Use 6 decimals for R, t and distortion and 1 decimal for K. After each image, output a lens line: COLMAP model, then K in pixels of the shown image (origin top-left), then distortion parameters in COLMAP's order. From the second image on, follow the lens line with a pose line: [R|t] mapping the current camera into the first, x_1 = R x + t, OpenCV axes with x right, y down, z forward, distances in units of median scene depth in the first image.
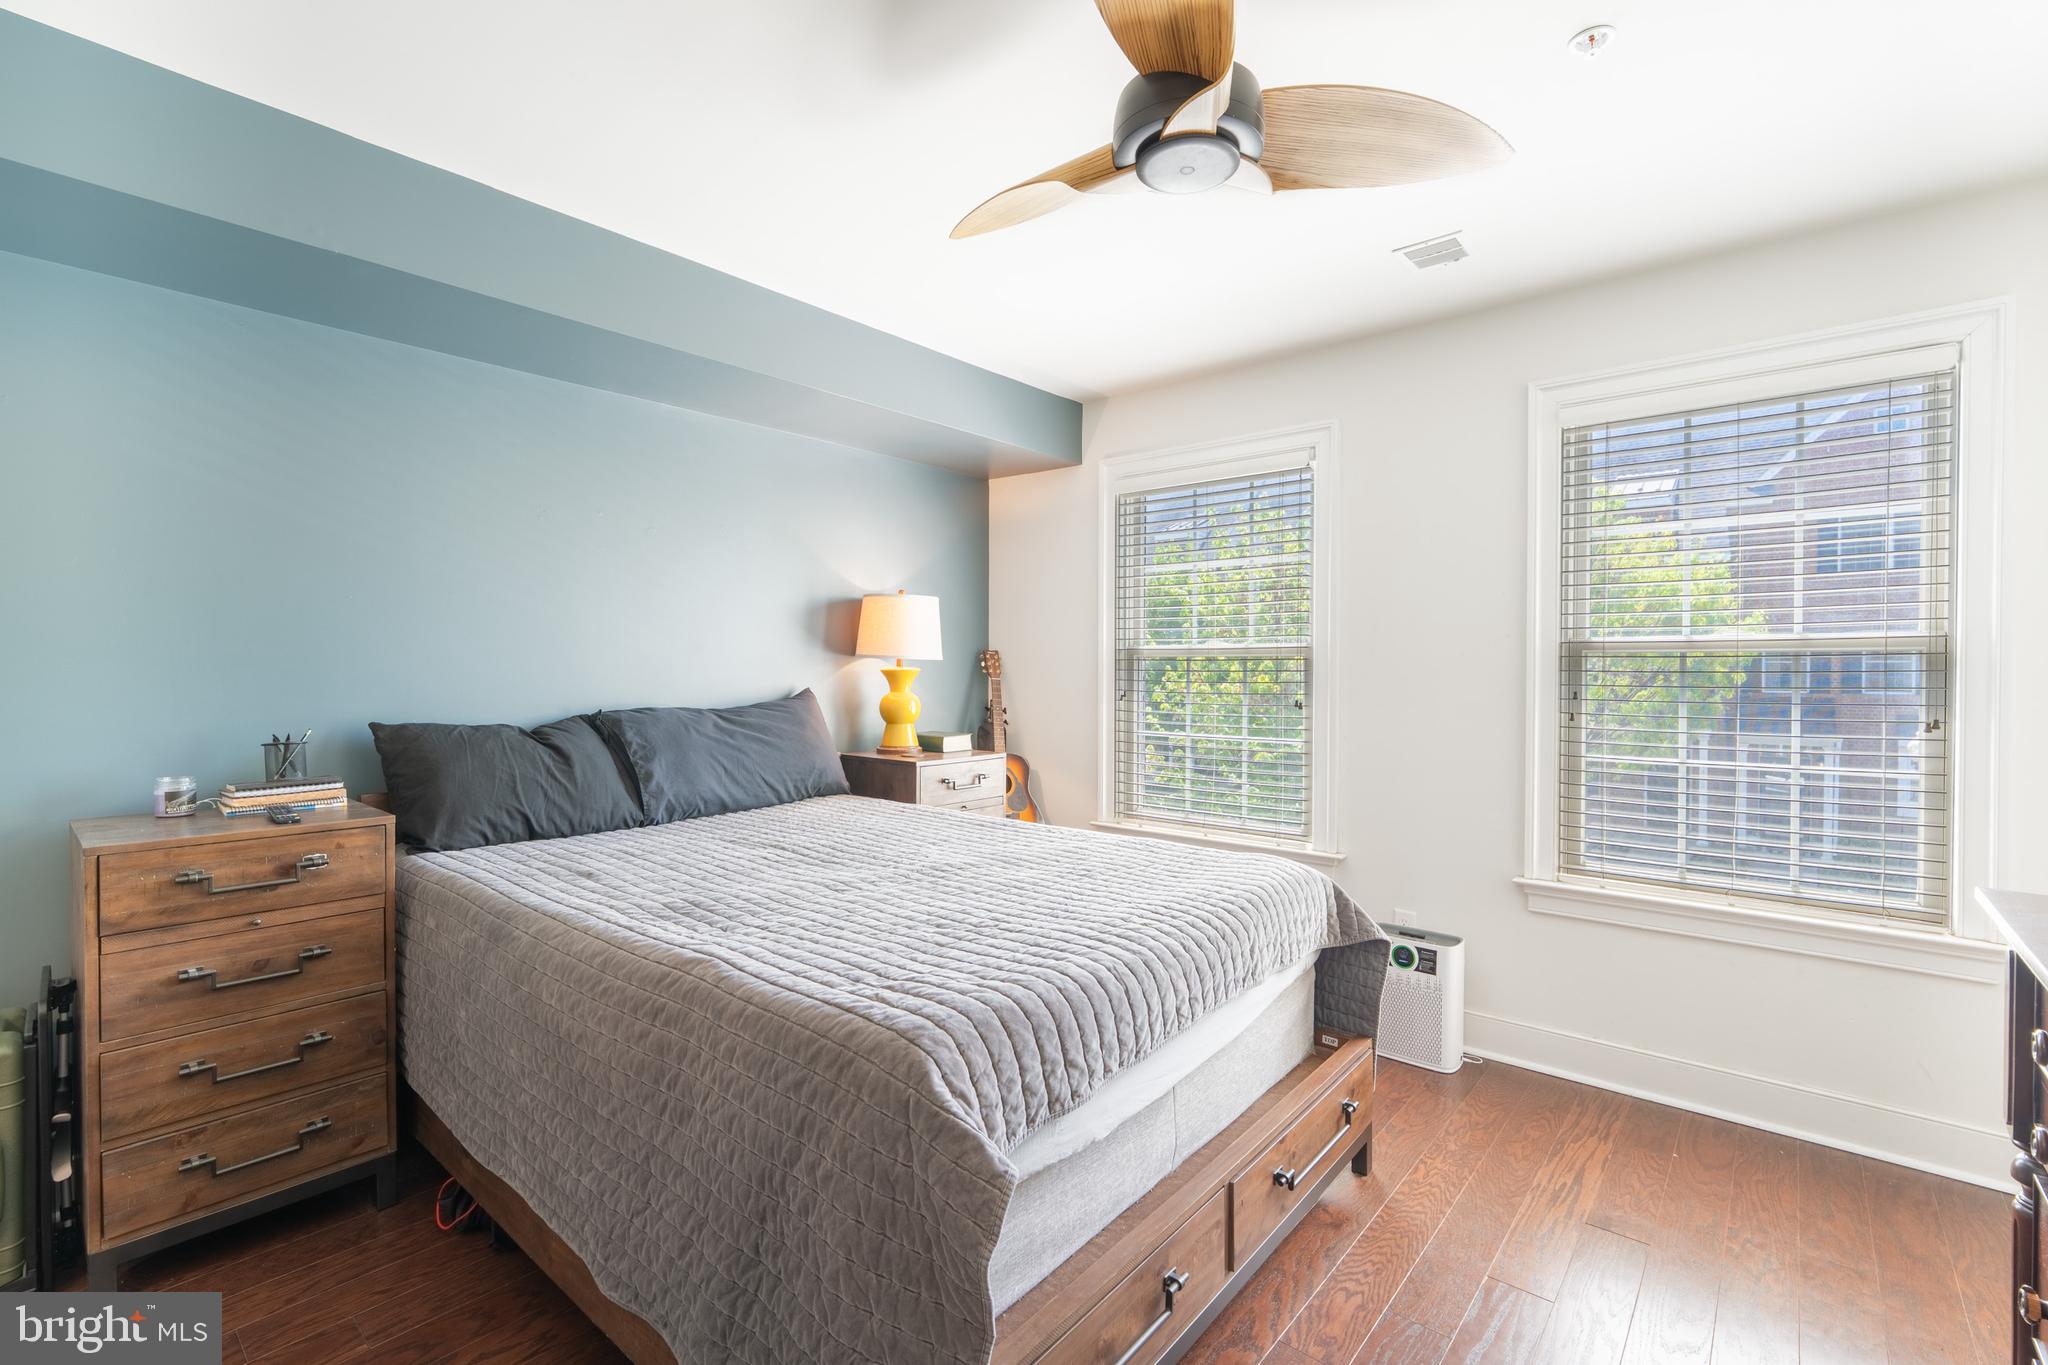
lens RADIAL K [[905.0, 0, 1021.8], [0, 905.0, 667.0], [0, 0, 1]] dist [-0.006181, -0.000584]
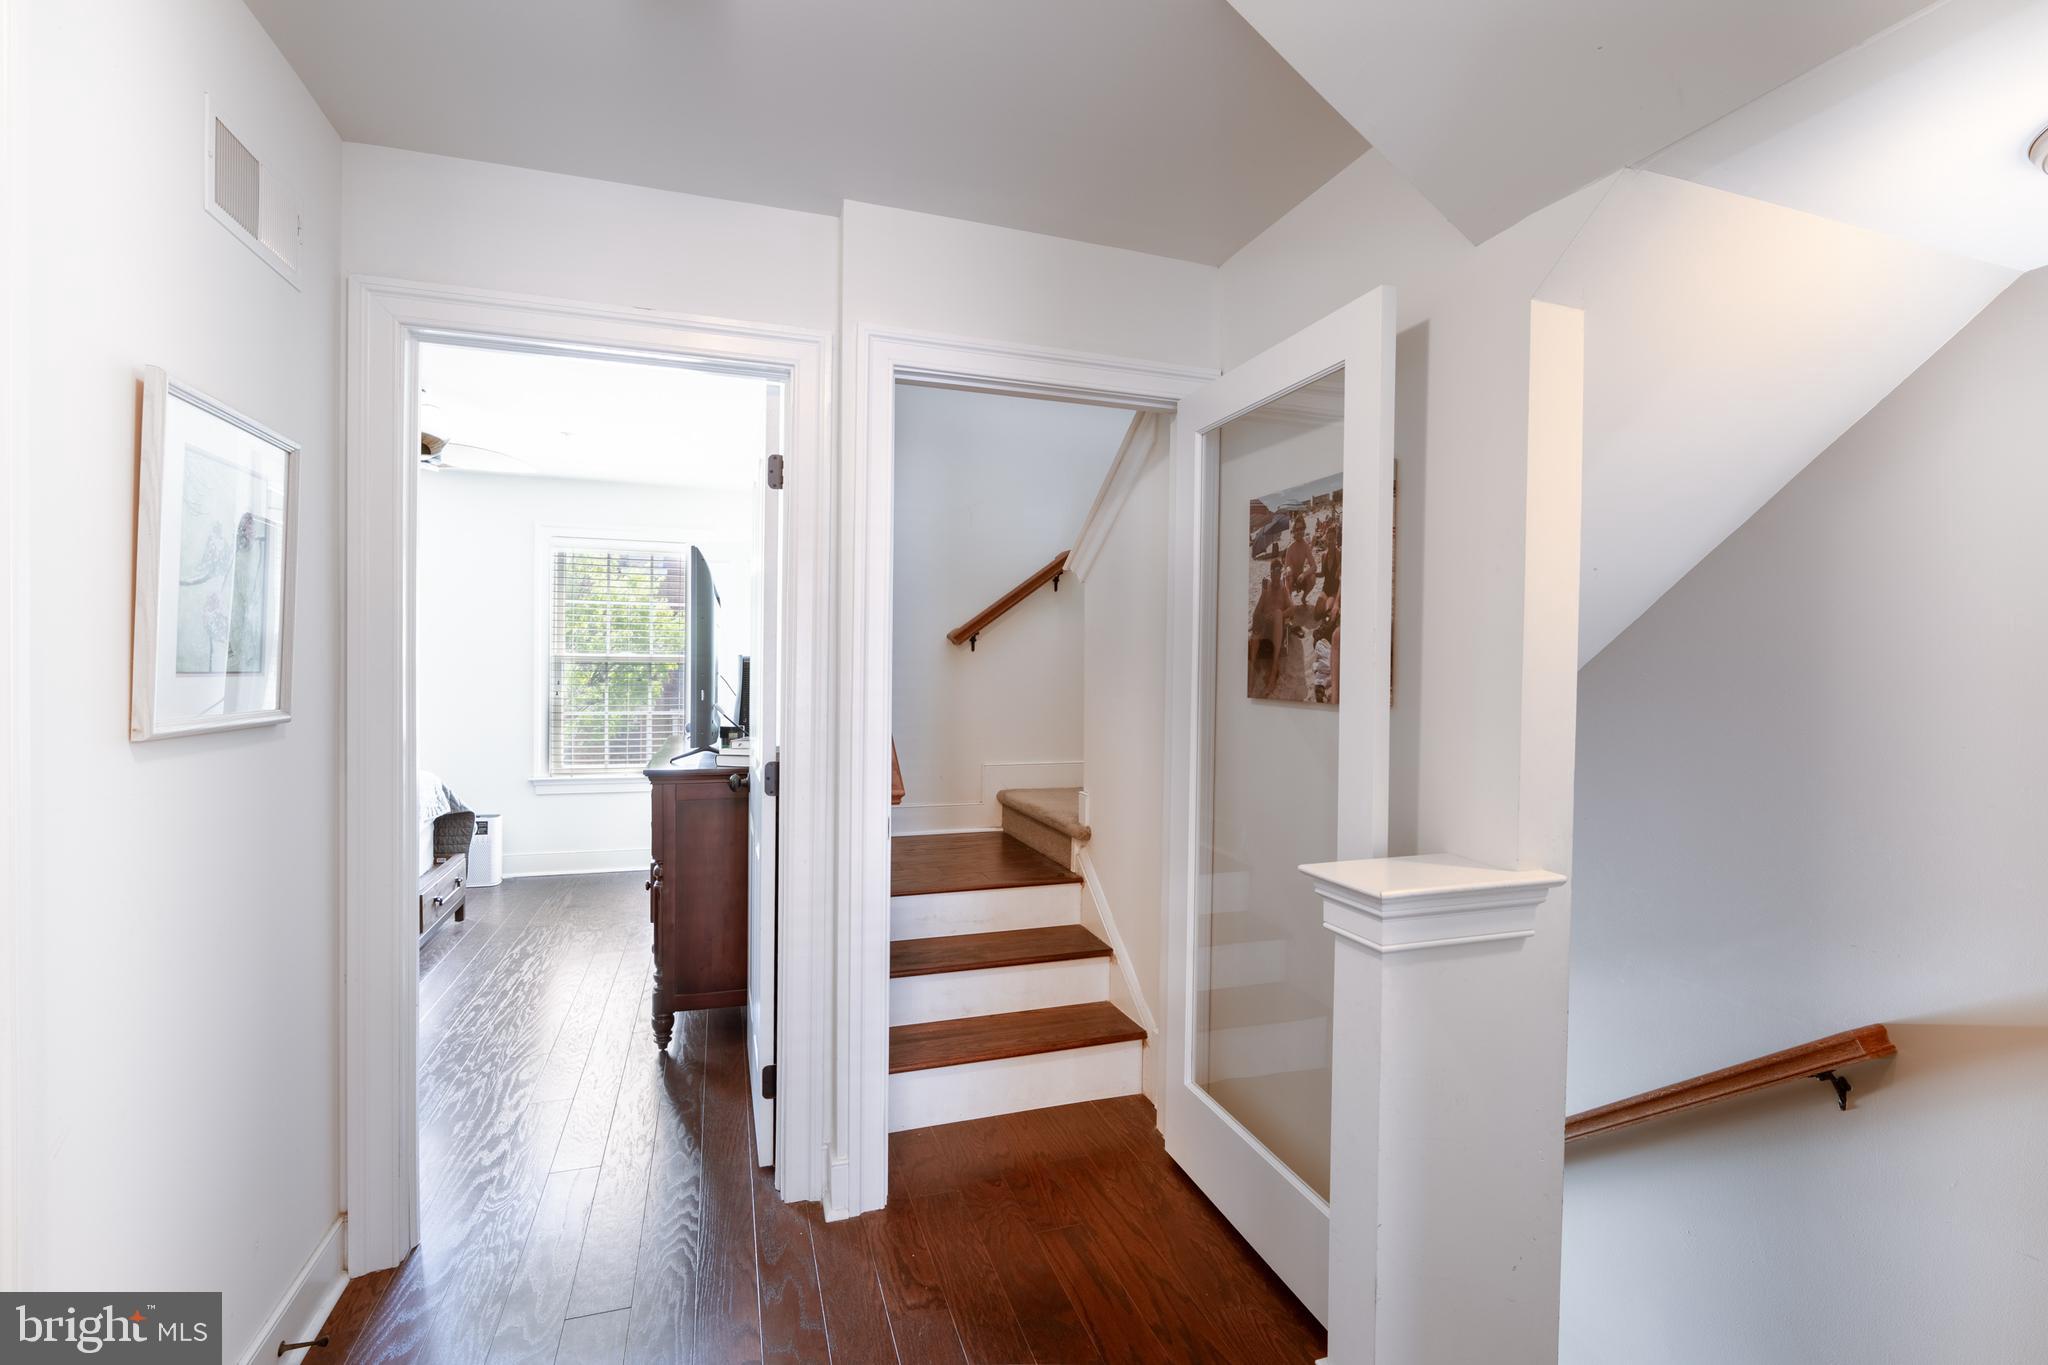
lens RADIAL K [[905.0, 0, 1027.2], [0, 905.0, 672.1], [0, 0, 1]] dist [-0.006181, -0.000584]
pose [[0.505325, -0.003873, 0.862920, -0.598331], [-0.001782, 0.999983, 0.005532, -0.008205], [-0.862927, -0.004333, 0.505310, -0.922902]]
